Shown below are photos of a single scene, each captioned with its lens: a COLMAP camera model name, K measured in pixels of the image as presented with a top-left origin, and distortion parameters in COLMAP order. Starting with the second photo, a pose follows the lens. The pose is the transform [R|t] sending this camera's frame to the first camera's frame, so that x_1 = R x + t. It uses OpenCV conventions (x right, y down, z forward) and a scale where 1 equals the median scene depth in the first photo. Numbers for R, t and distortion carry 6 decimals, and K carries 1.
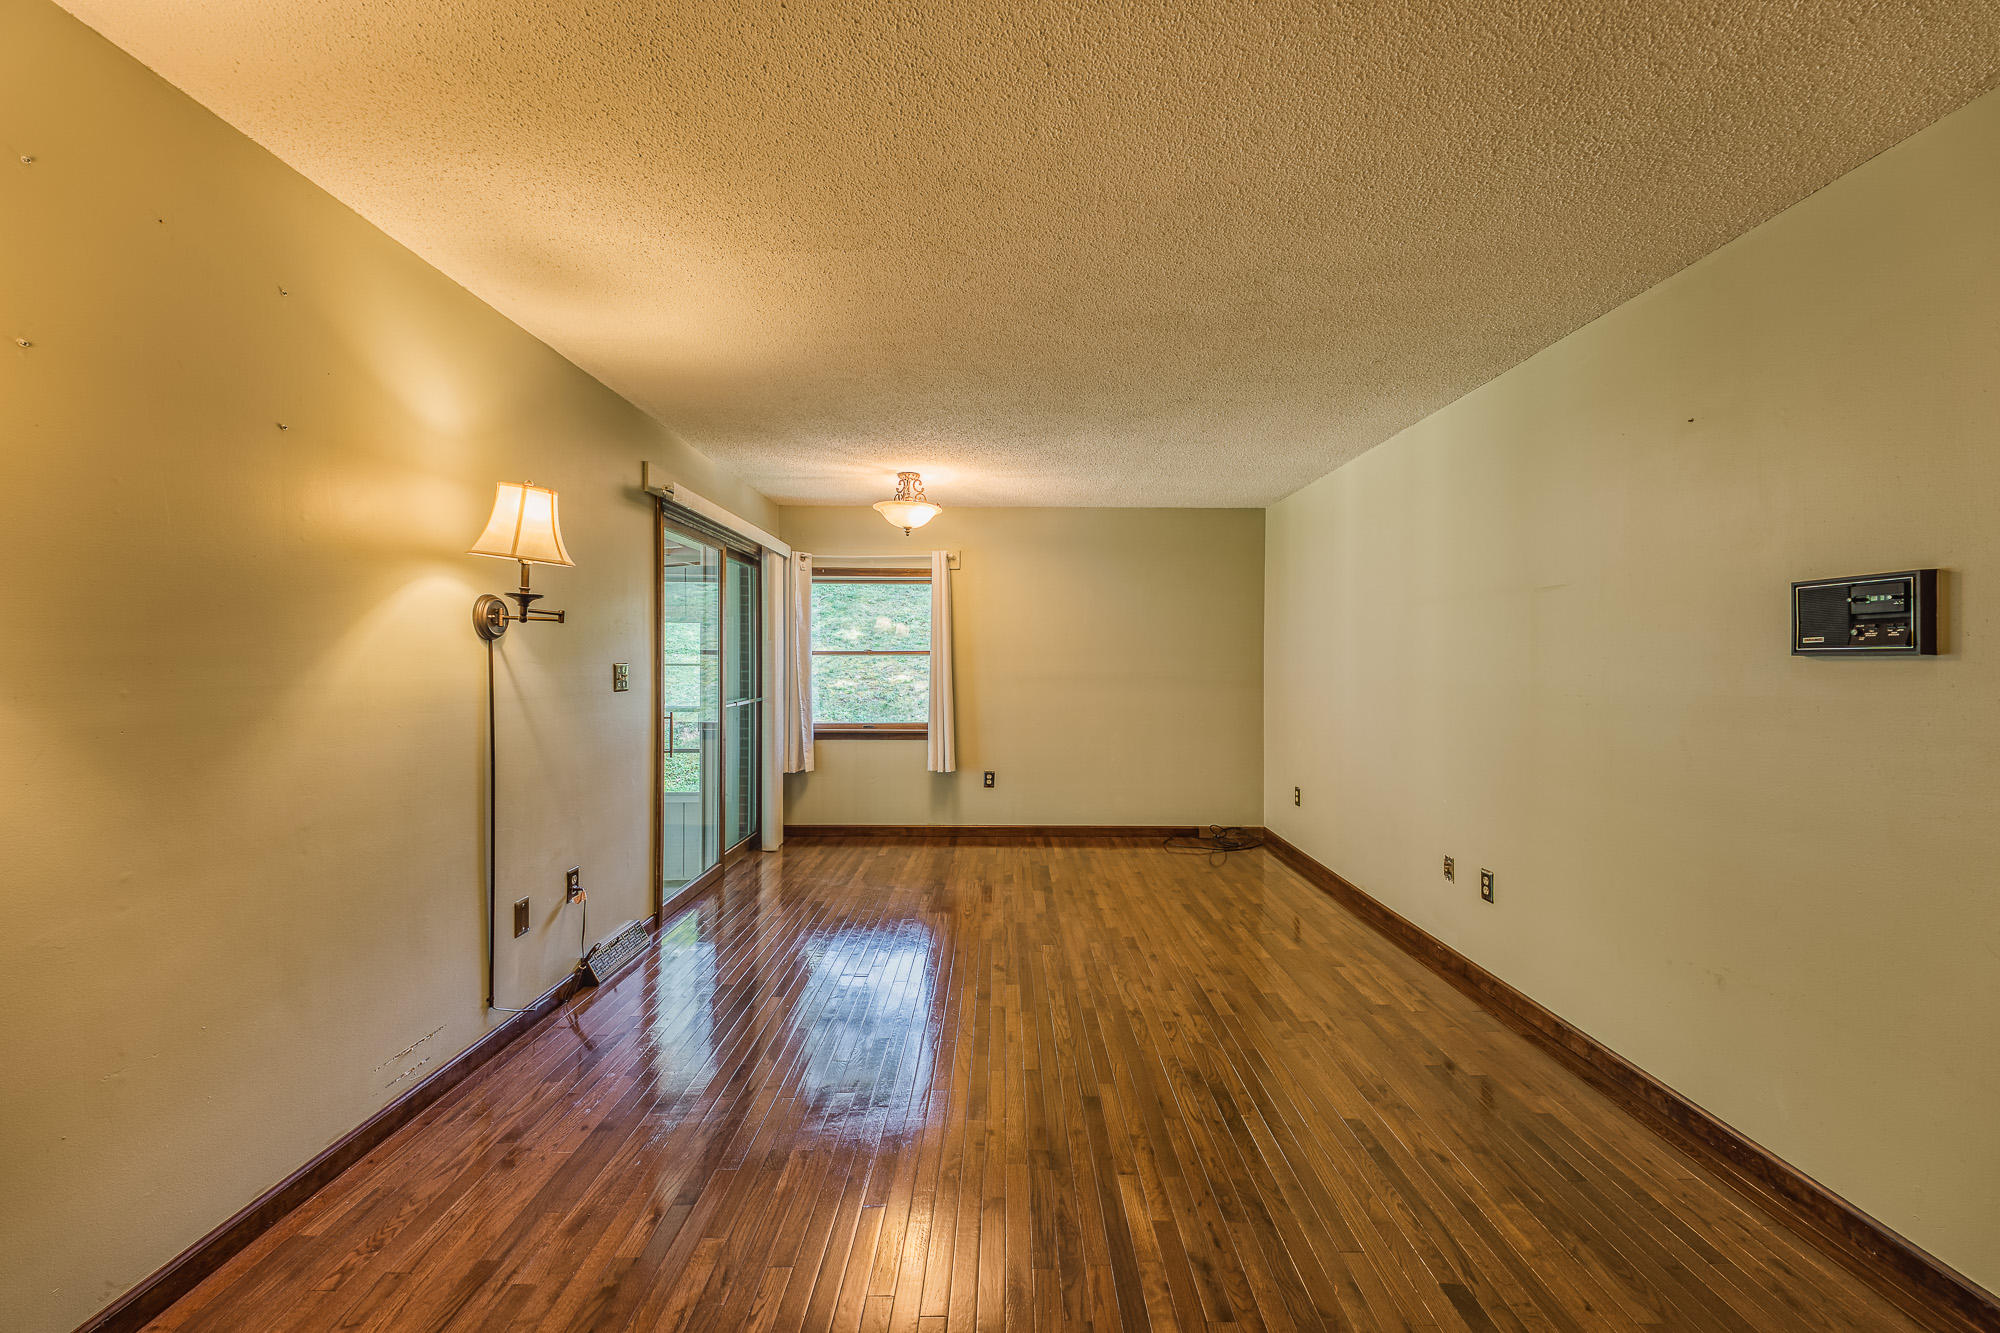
lens RADIAL K [[796.7, 0, 1013.4], [0, 796.7, 661.6], [0, 0, 1]] dist [0.035265, -0.015379]
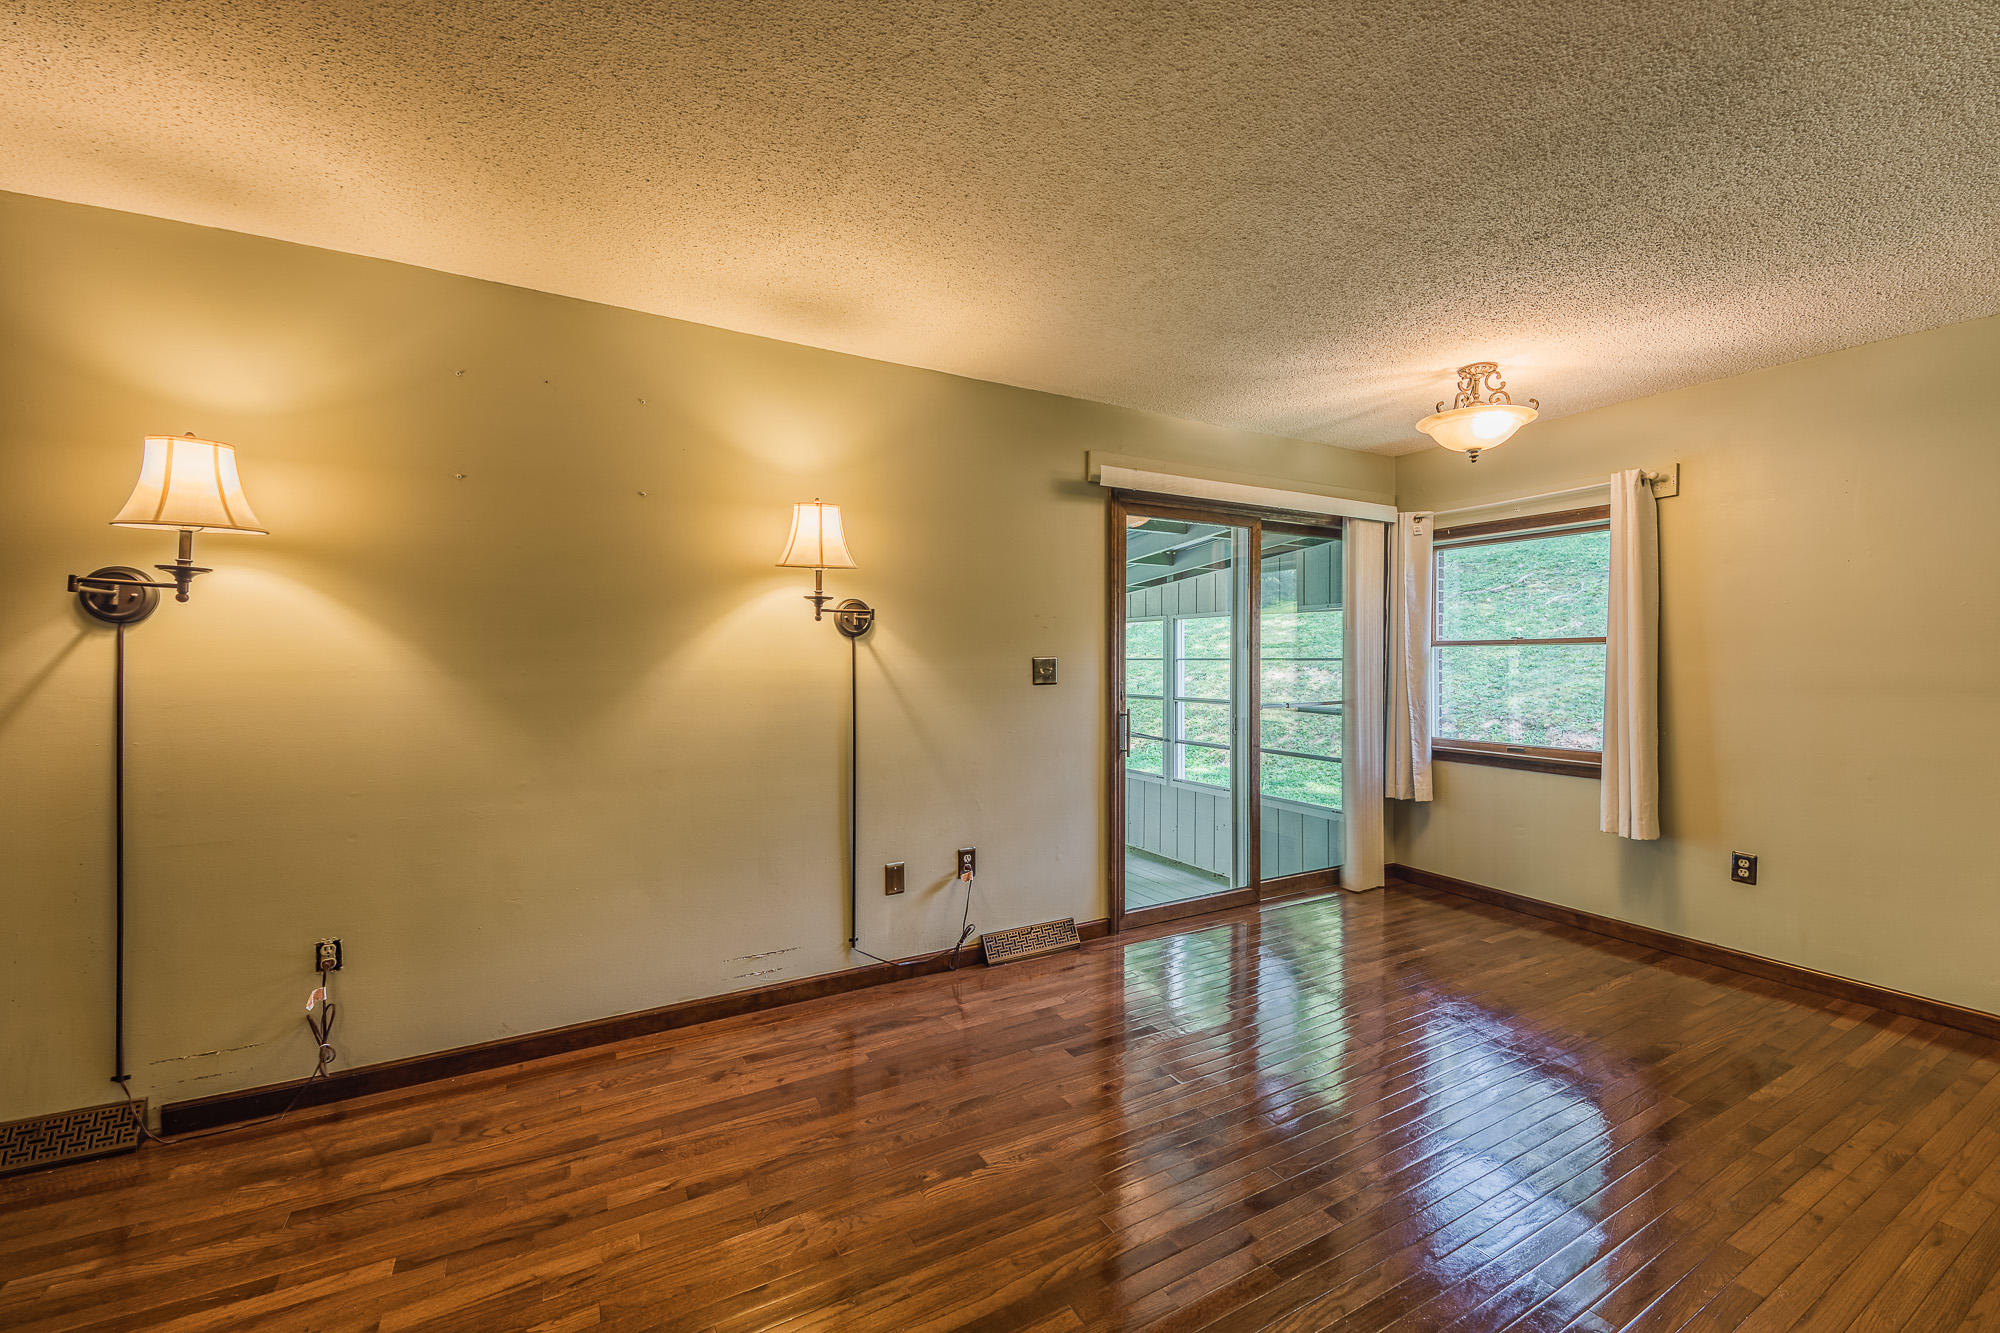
lens RADIAL K [[796.7, 0, 1013.4], [0, 796.7, 661.6], [0, 0, 1]] dist [0.035265, -0.015379]
pose [[0.481670, 0.006894, -0.876326, 0.301144], [-0.000841, 0.999972, 0.007404, 0.000821], [0.876352, -0.002829, 0.481662, 0.396371]]
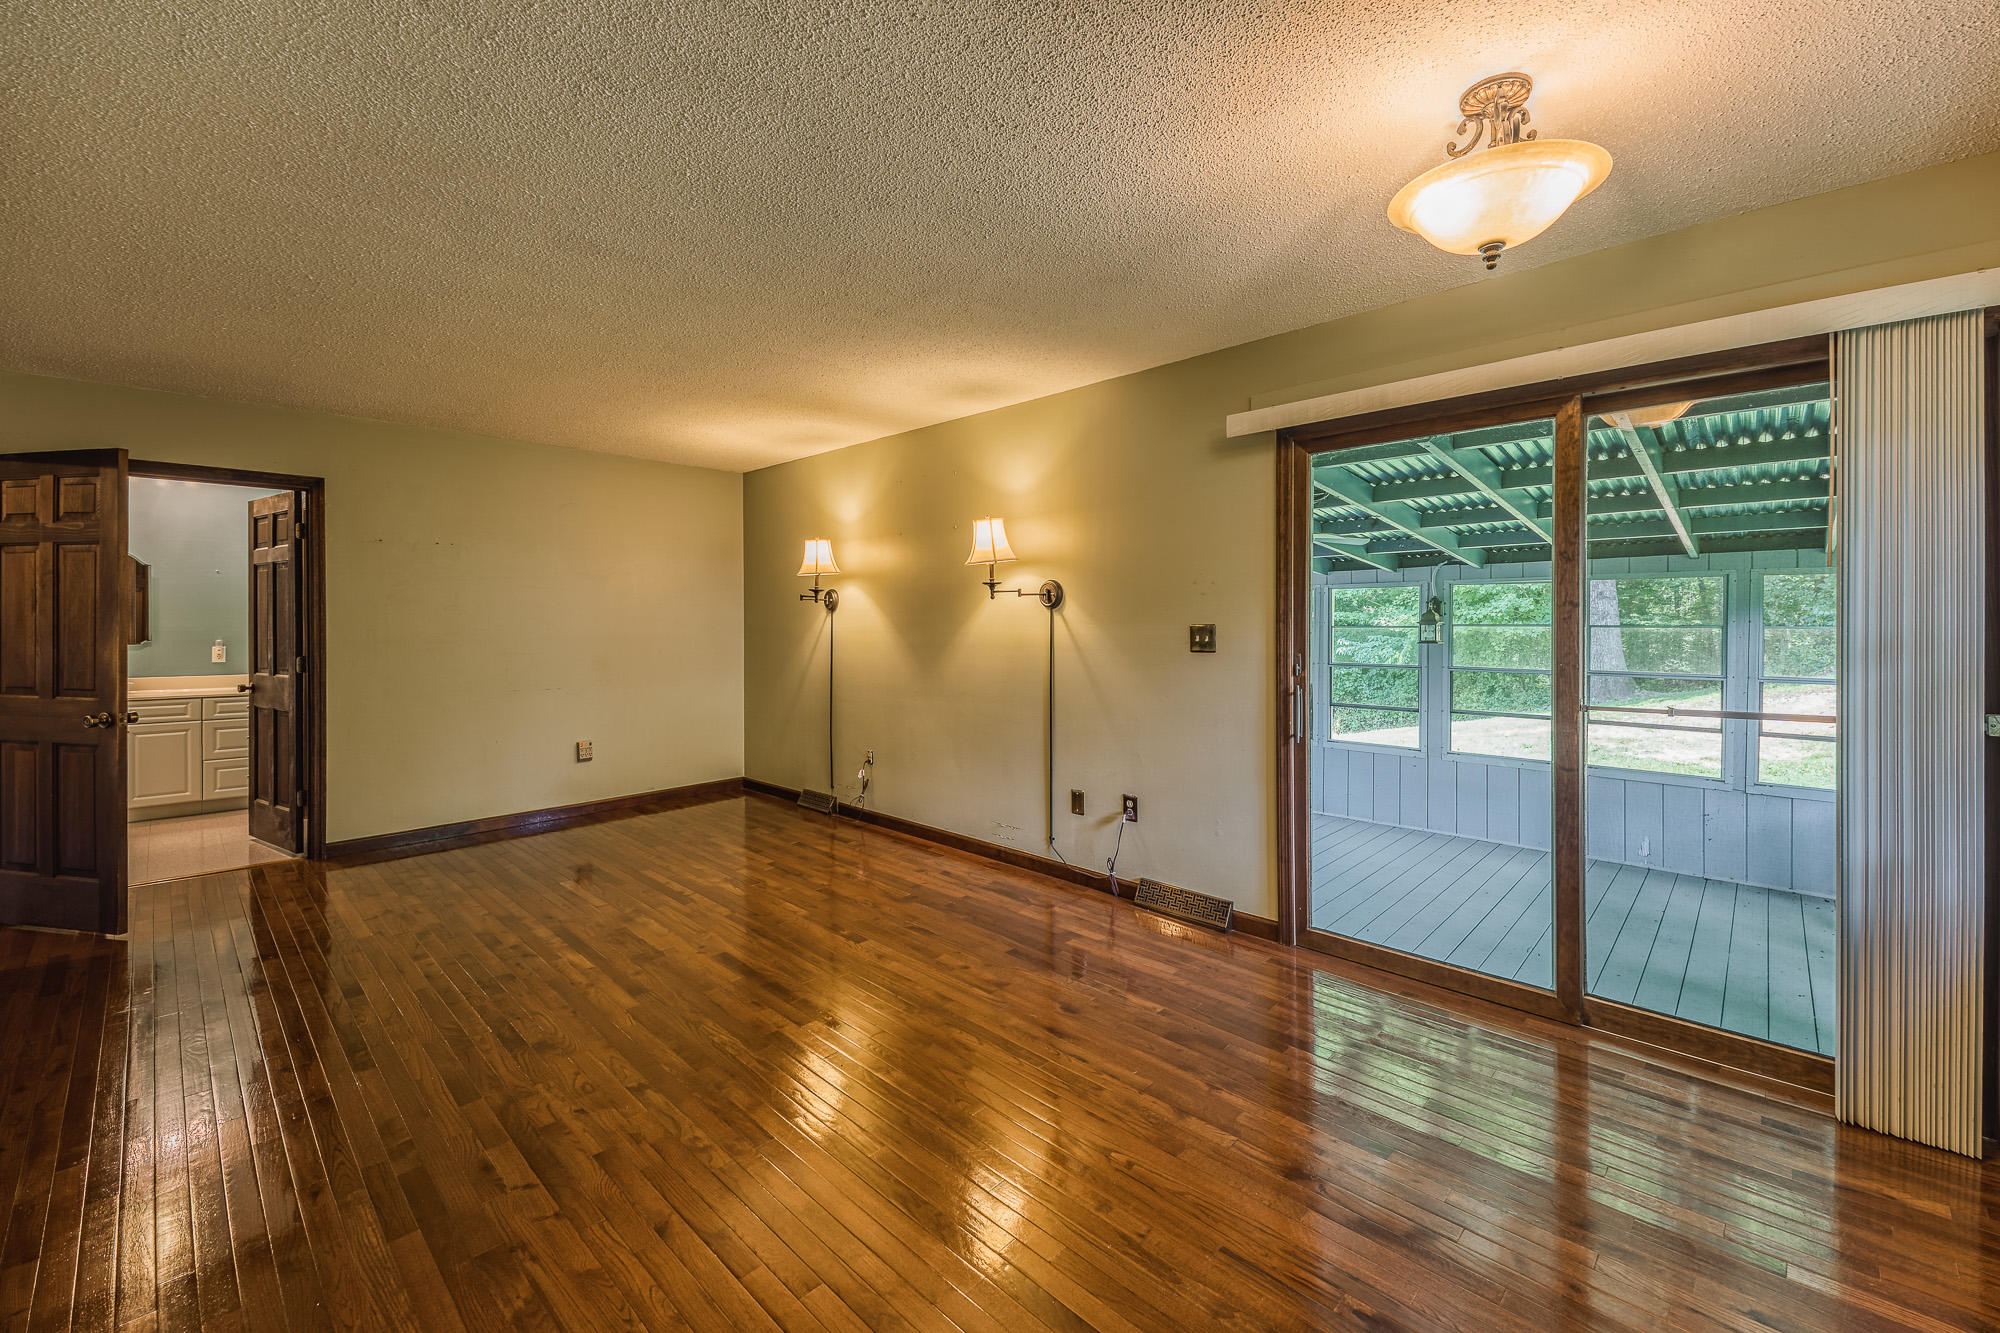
lens RADIAL K [[797.7, 0, 1009.2], [0, 797.7, 631.4], [0, 0, 1]] dist [0.033691, -0.015189]
pose [[-0.699288, 0.004227, -0.714828, 0.315697], [-0.001044, 0.999975, 0.006935, 0.004041], [0.714839, 0.005595, -0.699266, 1.245256]]
